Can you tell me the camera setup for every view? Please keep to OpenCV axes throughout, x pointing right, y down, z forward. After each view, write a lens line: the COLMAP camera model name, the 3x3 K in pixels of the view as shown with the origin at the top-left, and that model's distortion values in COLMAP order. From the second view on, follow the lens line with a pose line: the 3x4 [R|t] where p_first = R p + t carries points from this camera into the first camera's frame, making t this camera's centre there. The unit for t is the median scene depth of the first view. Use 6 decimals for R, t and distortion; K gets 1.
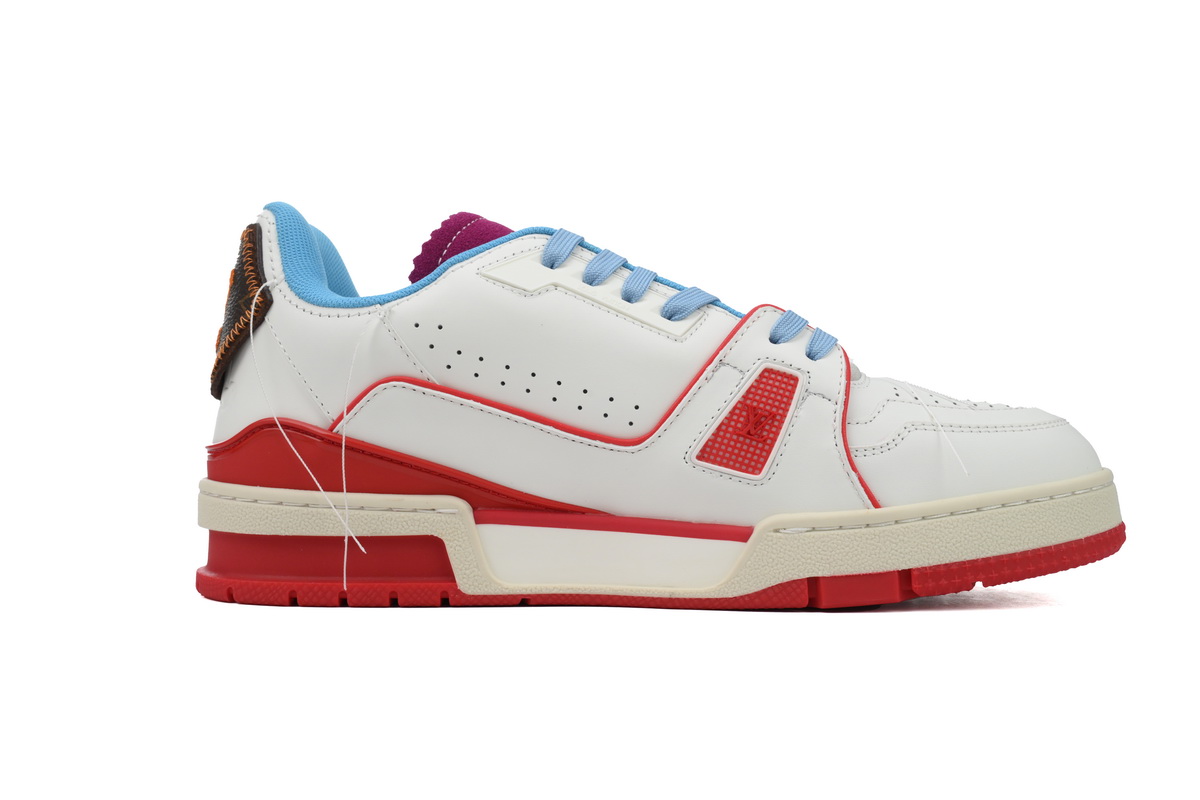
lens RADIAL K [[1311.9, 0, 600.0], [0, 1311.9, 400.0], [0, 0, 1]] dist [-0.095855, 0.001478]
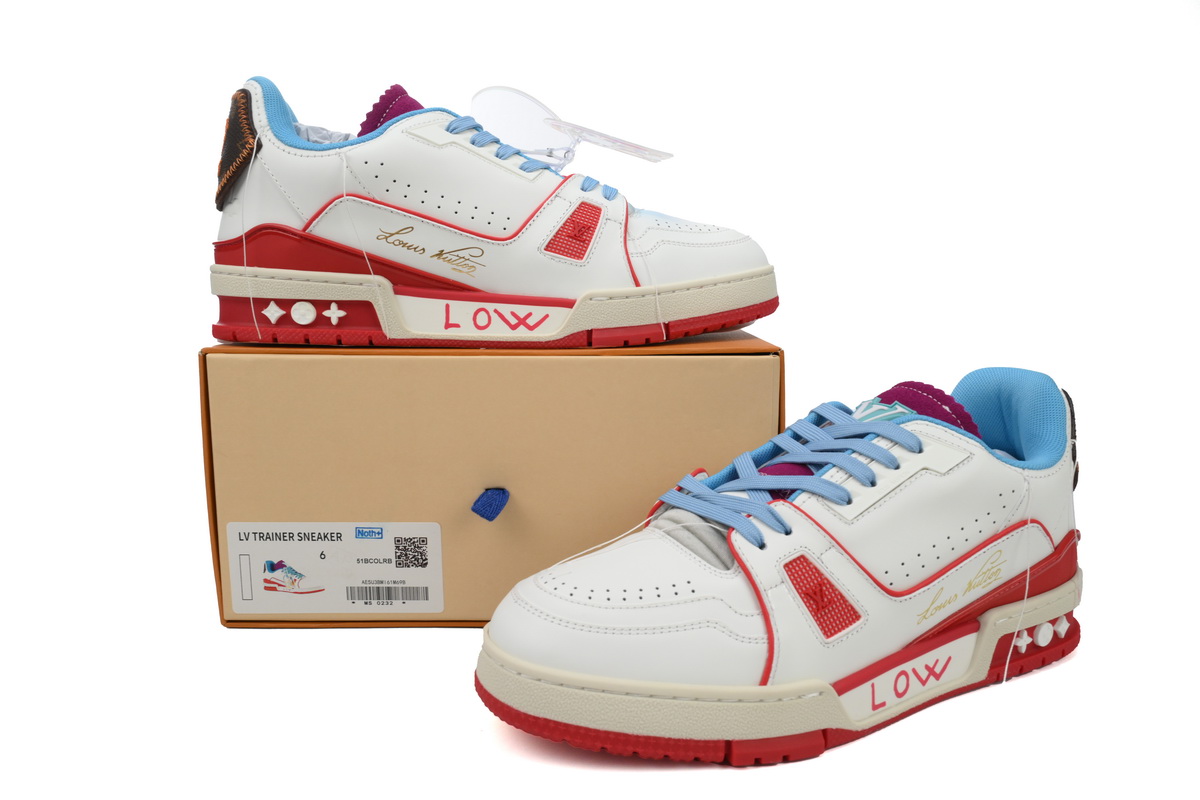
lens RADIAL K [[959.6, 0, 600.0], [0, 959.6, 400.0], [0, 0, 1]] dist [-0.004588, -0.000922]
pose [[0.991903, -0.013331, 0.126295, -0.008630], [-0.013420, 0.977903, 0.208627, -0.026061], [-0.126285, -0.208632, 0.969806, -0.203971]]
